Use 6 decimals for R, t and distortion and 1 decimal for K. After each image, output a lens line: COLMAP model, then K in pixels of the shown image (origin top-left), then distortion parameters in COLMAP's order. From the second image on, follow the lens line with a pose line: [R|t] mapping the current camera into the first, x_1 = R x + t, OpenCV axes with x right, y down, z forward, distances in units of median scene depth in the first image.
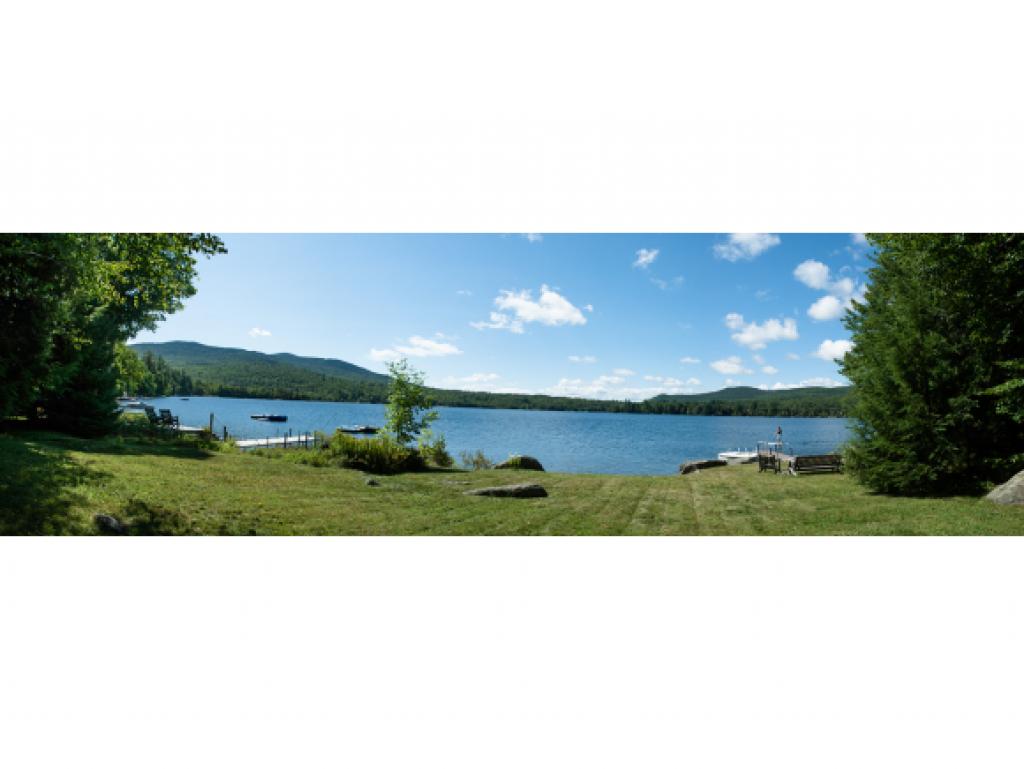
lens RADIAL K [[702.7, 0, 513.8], [0, 702.7, 384.1], [0, 0, 1]] dist [-0.043103, -0.010151]
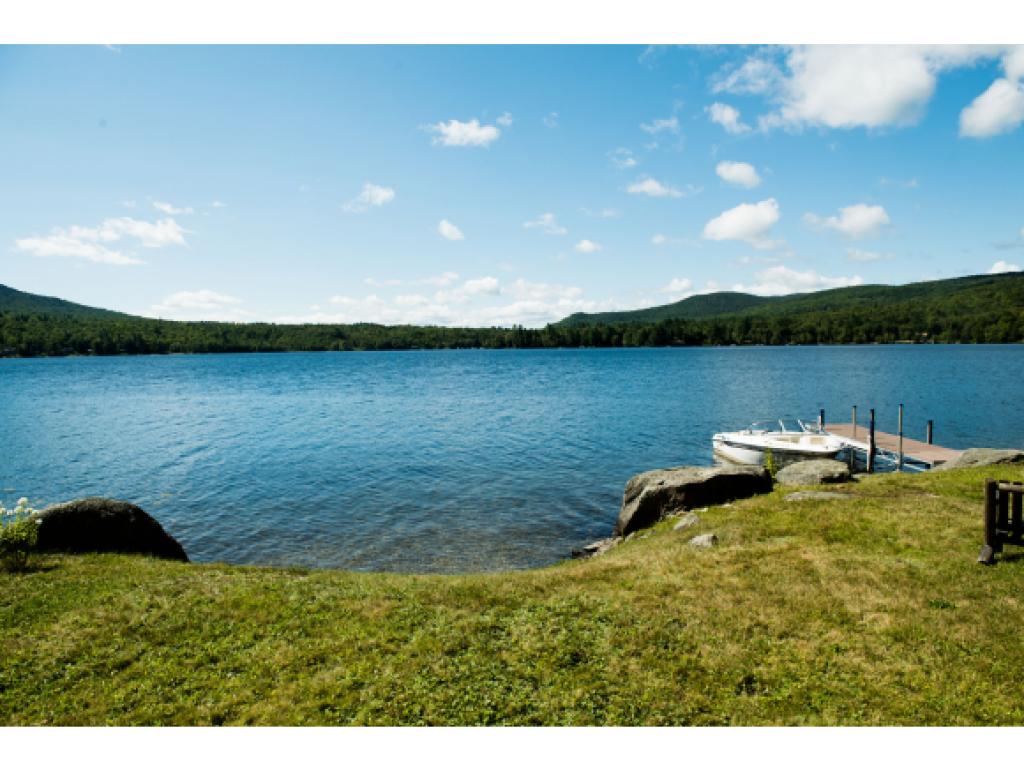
lens RADIAL K [[702.7, 0, 511.3], [0, 702.7, 383.0], [0, 0, 1]] dist [-0.043103, -0.010151]
pose [[0.990708, -0.055954, 0.123960, 0.086433], [0.042954, 0.993526, 0.105171, 0.009291], [-0.129043, -0.098869, 0.986698, 0.451584]]
